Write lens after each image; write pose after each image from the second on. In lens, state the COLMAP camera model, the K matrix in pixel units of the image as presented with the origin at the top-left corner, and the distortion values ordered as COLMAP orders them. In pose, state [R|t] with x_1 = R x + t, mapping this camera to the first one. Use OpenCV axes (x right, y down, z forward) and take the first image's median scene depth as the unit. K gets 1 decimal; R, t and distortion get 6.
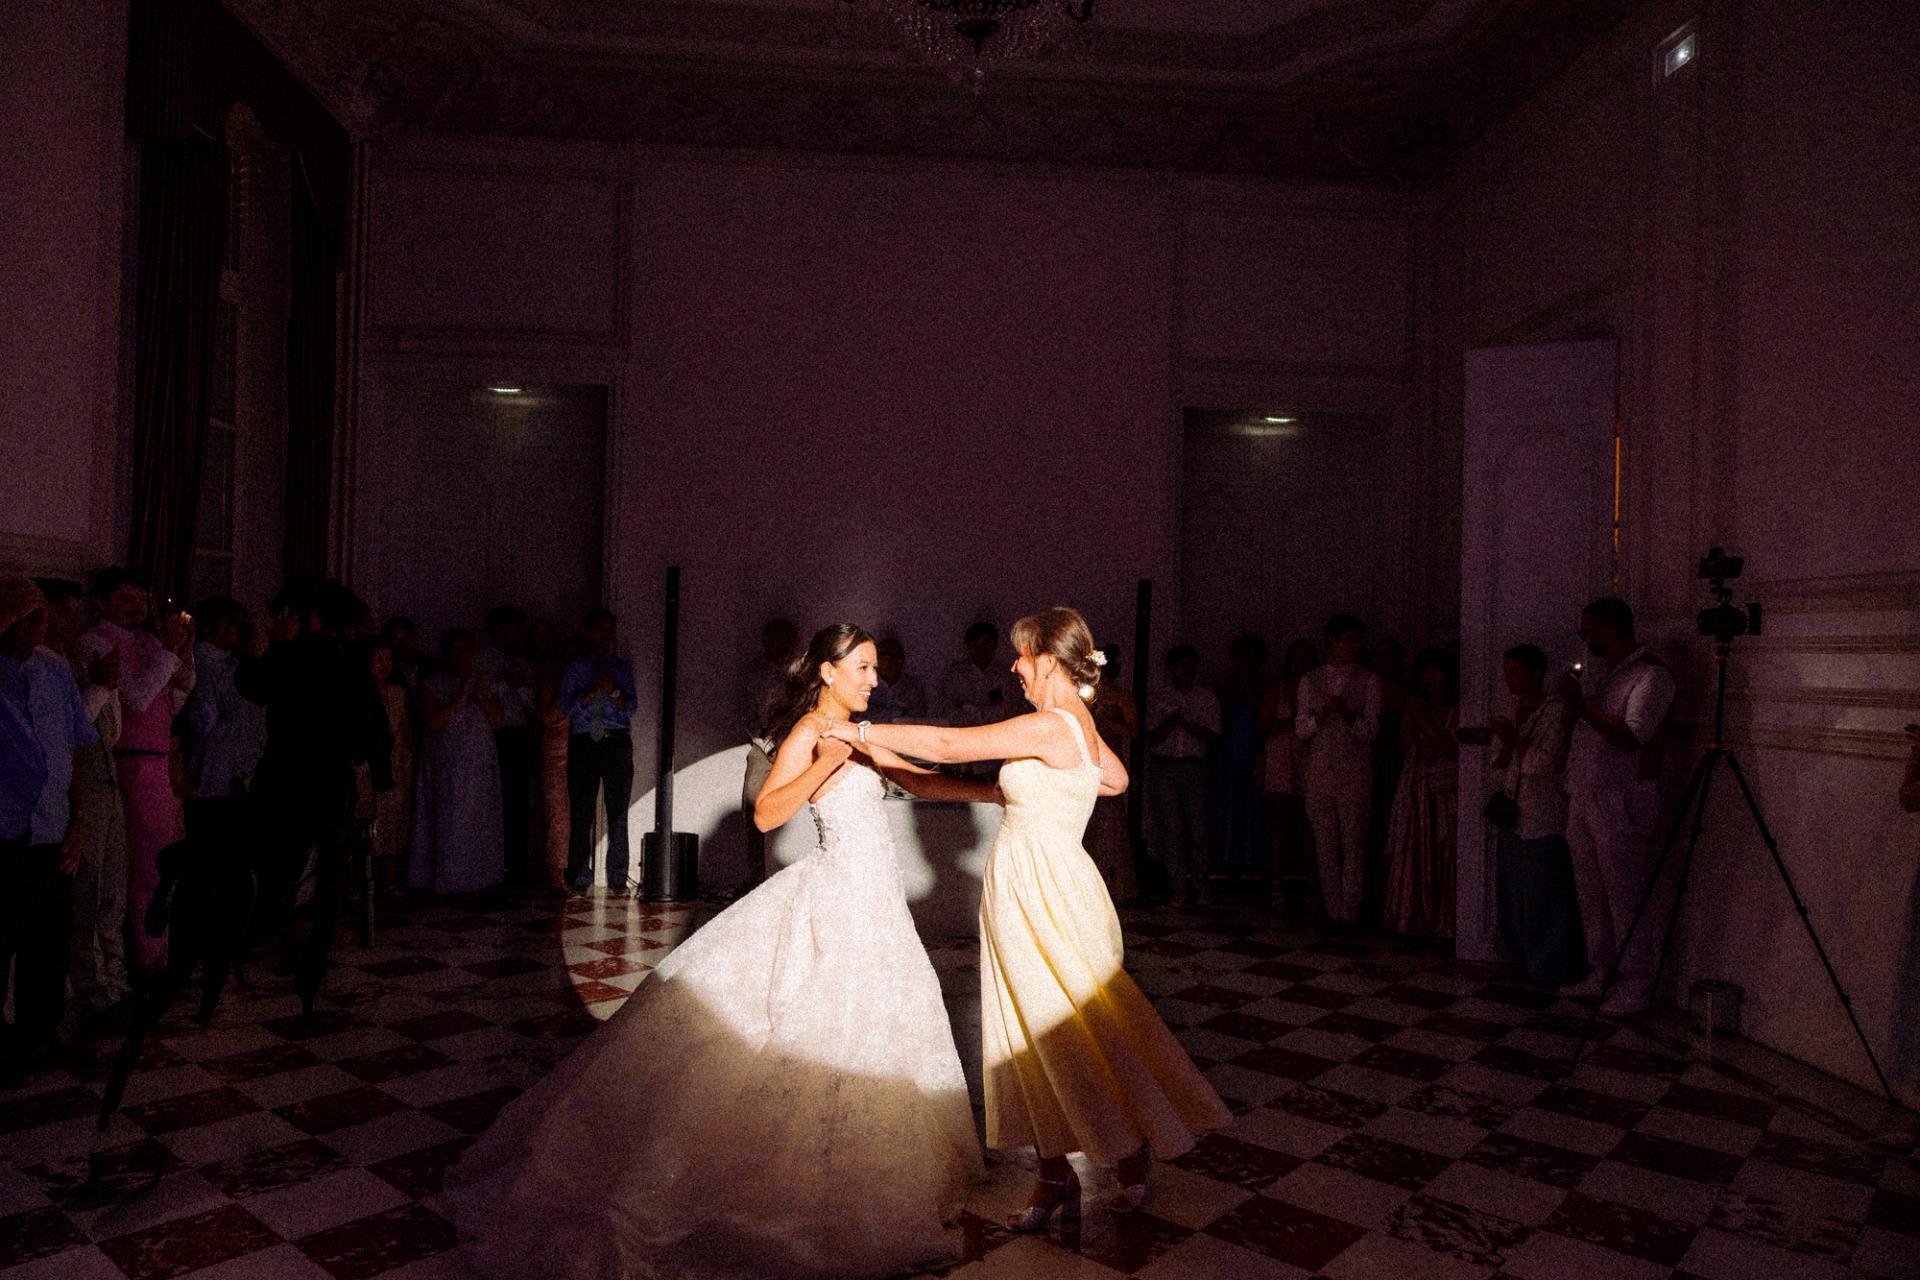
lens RADIAL K [[1208.2, 0, 955.9], [0, 1208.2, 663.5], [0, 0, 1]] dist [-0.052524, 0.042652]
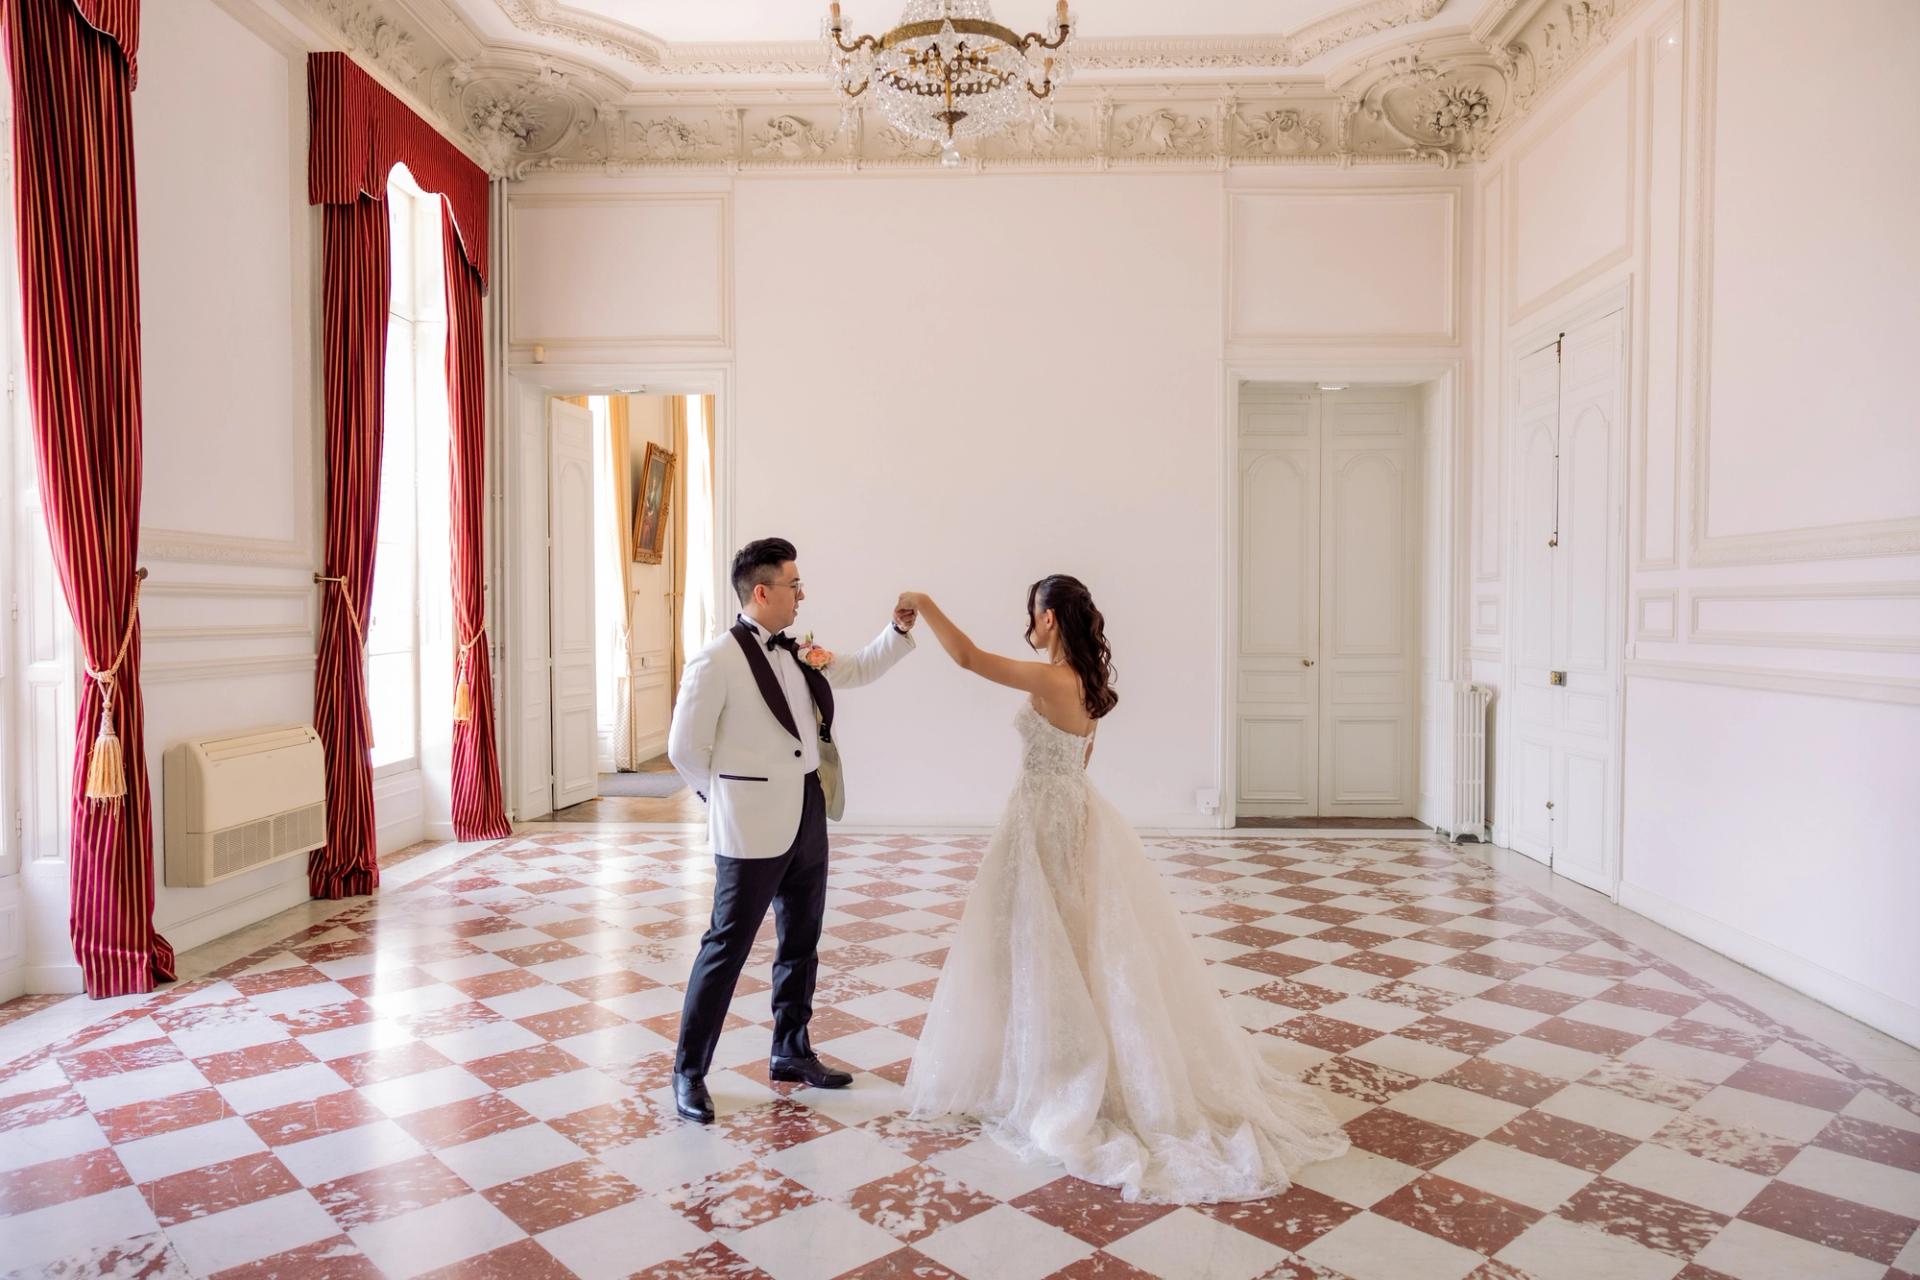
lens RADIAL K [[1243.6, 0, 960.0], [0, 1243.6, 640.0], [0, 0, 1]] dist [0.039986, -0.000147]
pose [[0.990737, -0.024462, -0.133571, 0.157059], [0.025745, 0.999637, 0.007887, 0.005356], [0.133329, -0.011252, 0.991008, -0.252532]]
